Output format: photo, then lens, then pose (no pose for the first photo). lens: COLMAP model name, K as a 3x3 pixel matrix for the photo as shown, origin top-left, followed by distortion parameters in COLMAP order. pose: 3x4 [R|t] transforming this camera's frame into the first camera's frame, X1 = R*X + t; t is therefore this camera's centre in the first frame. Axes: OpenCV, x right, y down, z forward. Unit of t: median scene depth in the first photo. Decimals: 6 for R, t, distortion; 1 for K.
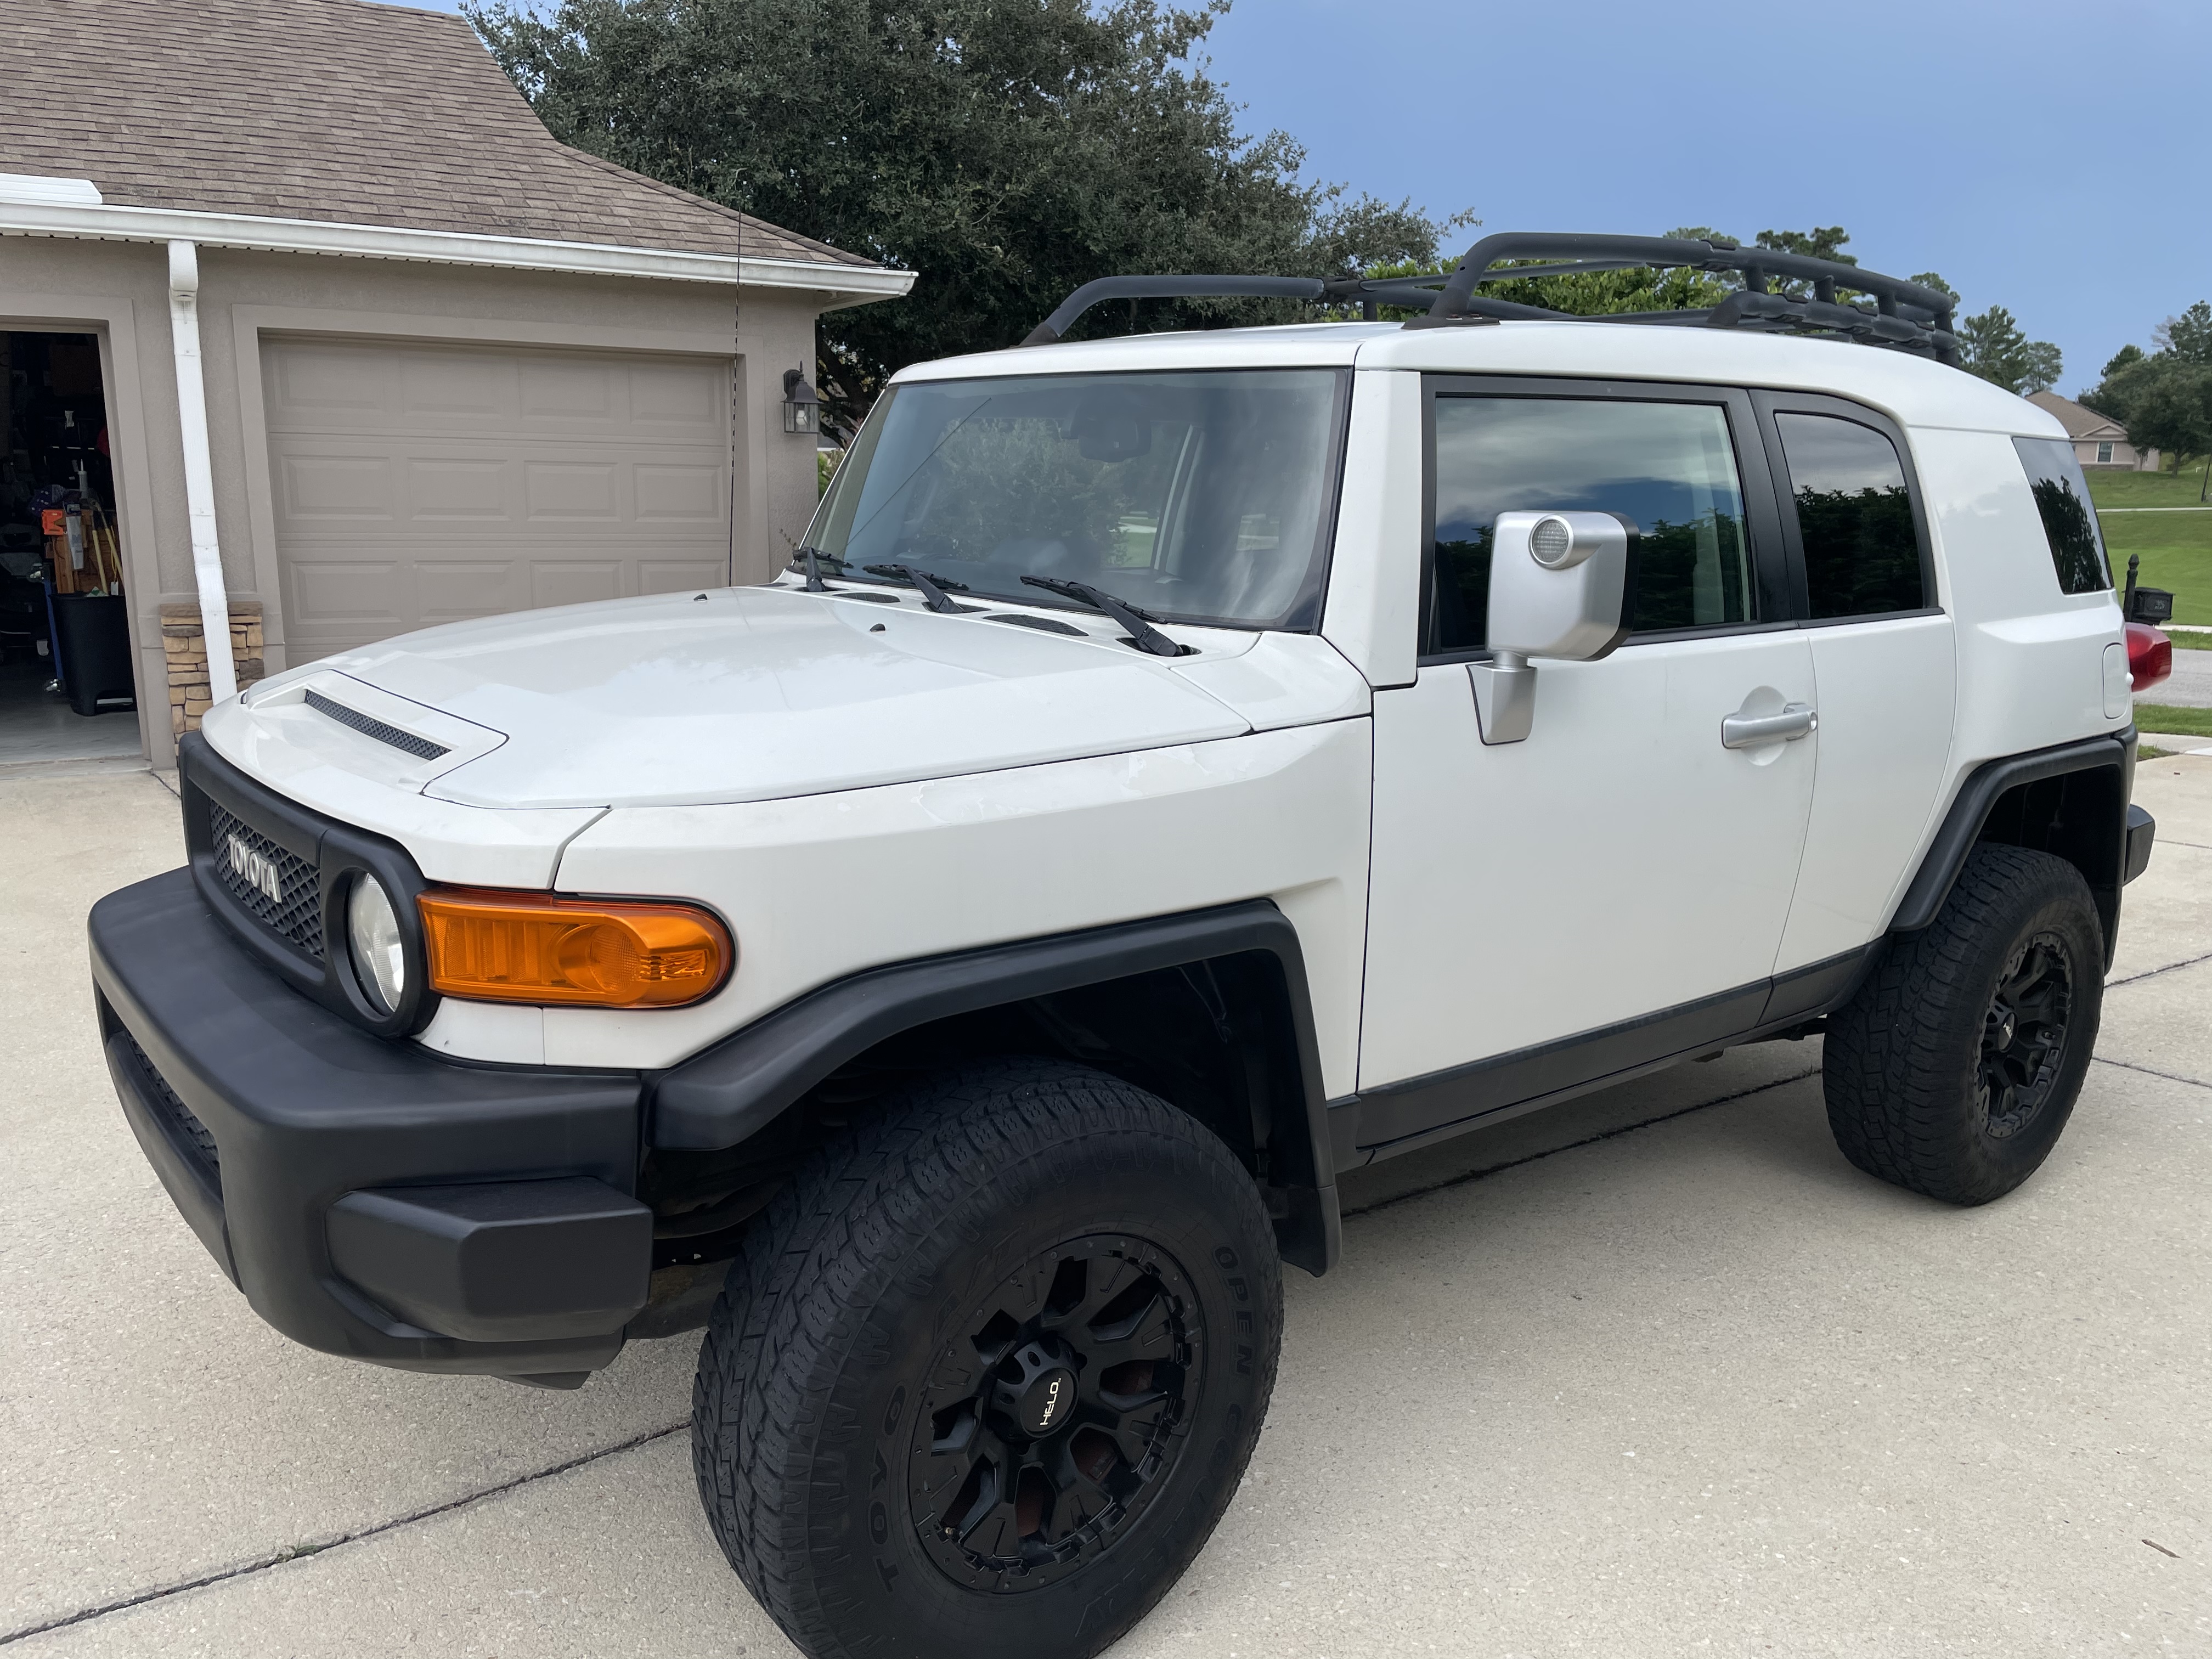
lens RADIAL K [[1746.2, 0, 1106.0], [0, 1746.2, 829.5], [0, 0, 1]] dist [0.062557, -0.000673]
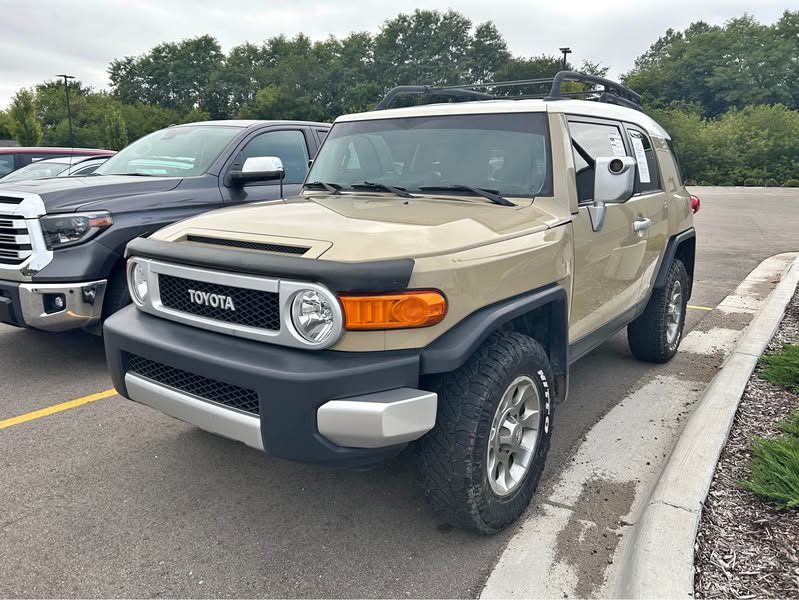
lens RADIAL K [[630.7, 0, 399.5], [0, 630.7, 300.0], [0, 0, 1]] dist [0.062557, -0.000673]
pose [[0.953544, -0.084157, 0.289260, -0.474663], [0.084142, 0.996375, 0.012510, 0.032353], [-0.289264, 0.012410, 0.957169, 0.002748]]
